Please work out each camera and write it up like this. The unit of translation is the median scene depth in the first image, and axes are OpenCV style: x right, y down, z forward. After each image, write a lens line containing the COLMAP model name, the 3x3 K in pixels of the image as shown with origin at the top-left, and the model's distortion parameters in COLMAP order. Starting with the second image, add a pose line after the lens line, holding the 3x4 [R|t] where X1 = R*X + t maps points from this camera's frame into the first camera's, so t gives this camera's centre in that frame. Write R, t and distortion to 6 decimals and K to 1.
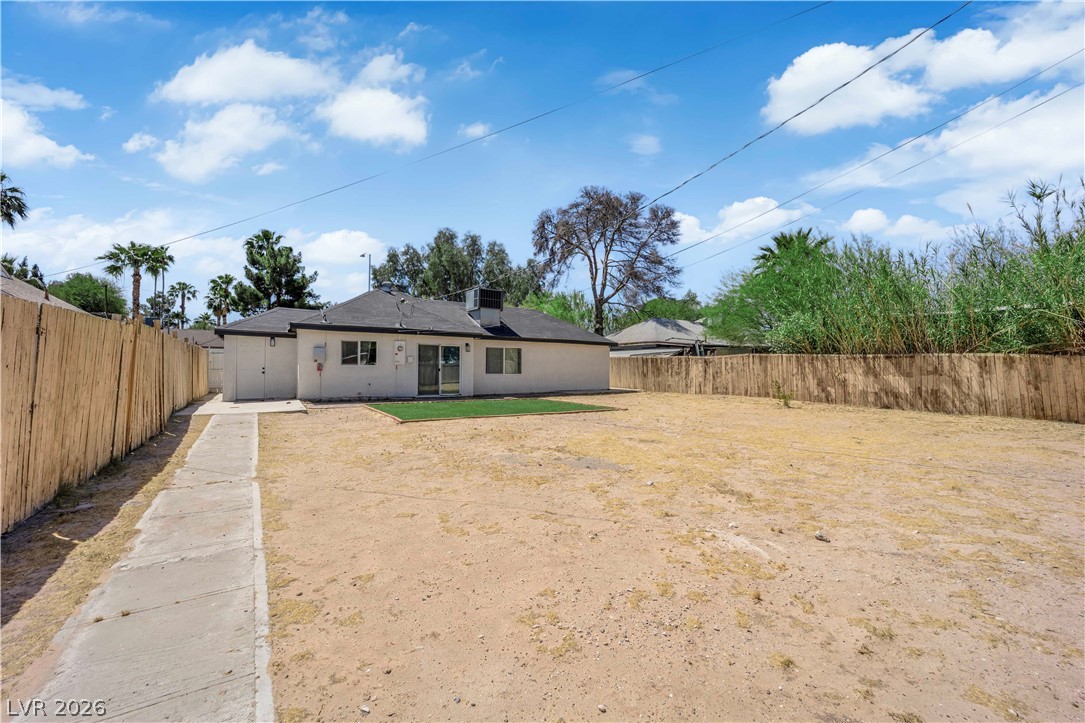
lens RADIAL K [[448.3, 0, 542.5], [0, 448.3, 361.5], [0, 0, 1]] dist [-0.011955, -0.000103]
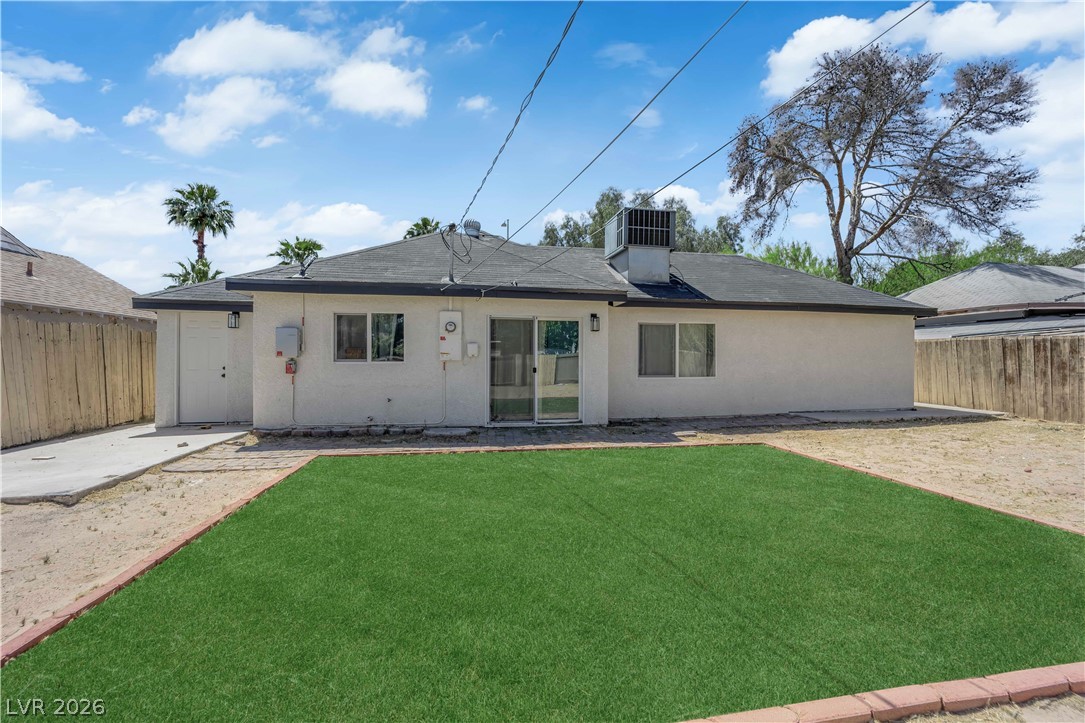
lens RADIAL K [[448.3, 0, 542.5], [0, 448.3, 361.5], [0, 0, 1]] dist [-0.011955, -0.000103]
pose [[0.920283, -0.002317, -0.391245, -0.025717], [0.009801, 0.999805, 0.017132, 0.000752], [0.391130, -0.019601, 0.920127, 0.423991]]
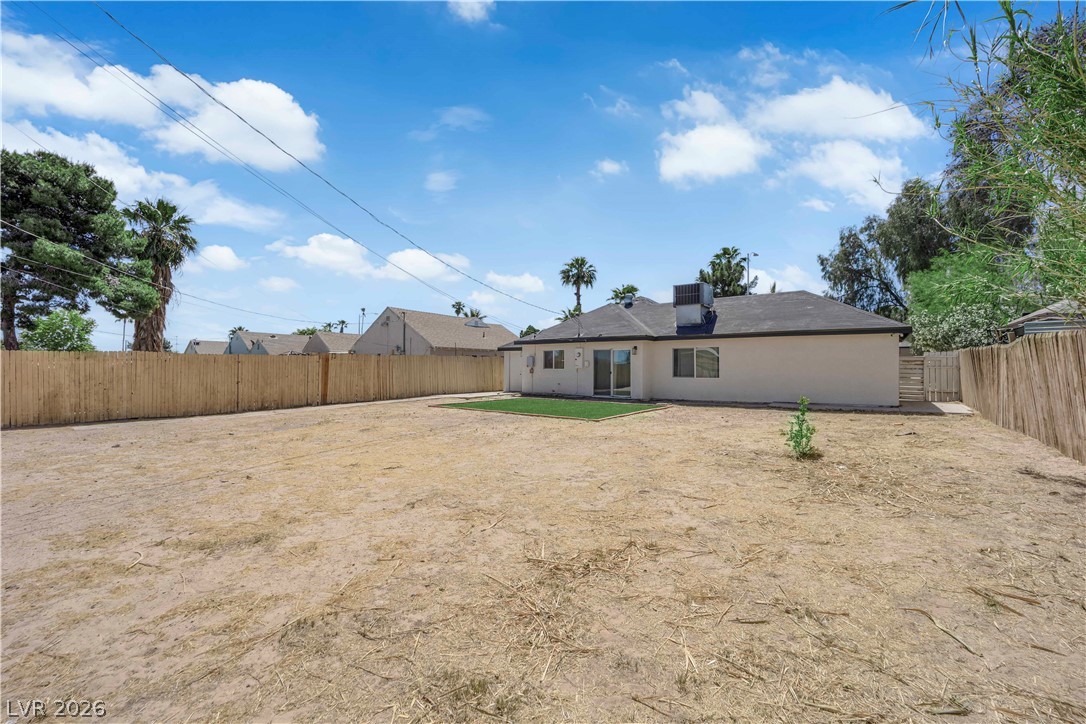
lens RADIAL K [[445.7, 0, 543.0], [0, 445.7, 362.0], [0, 0, 1]] dist [0.000050, -0.000034]
pose [[0.346678, -0.019952, -0.937772, 0.543298], [0.017098, 0.999742, -0.014950, 0.004507], [0.937828, -0.010851, 0.346930, 0.359466]]
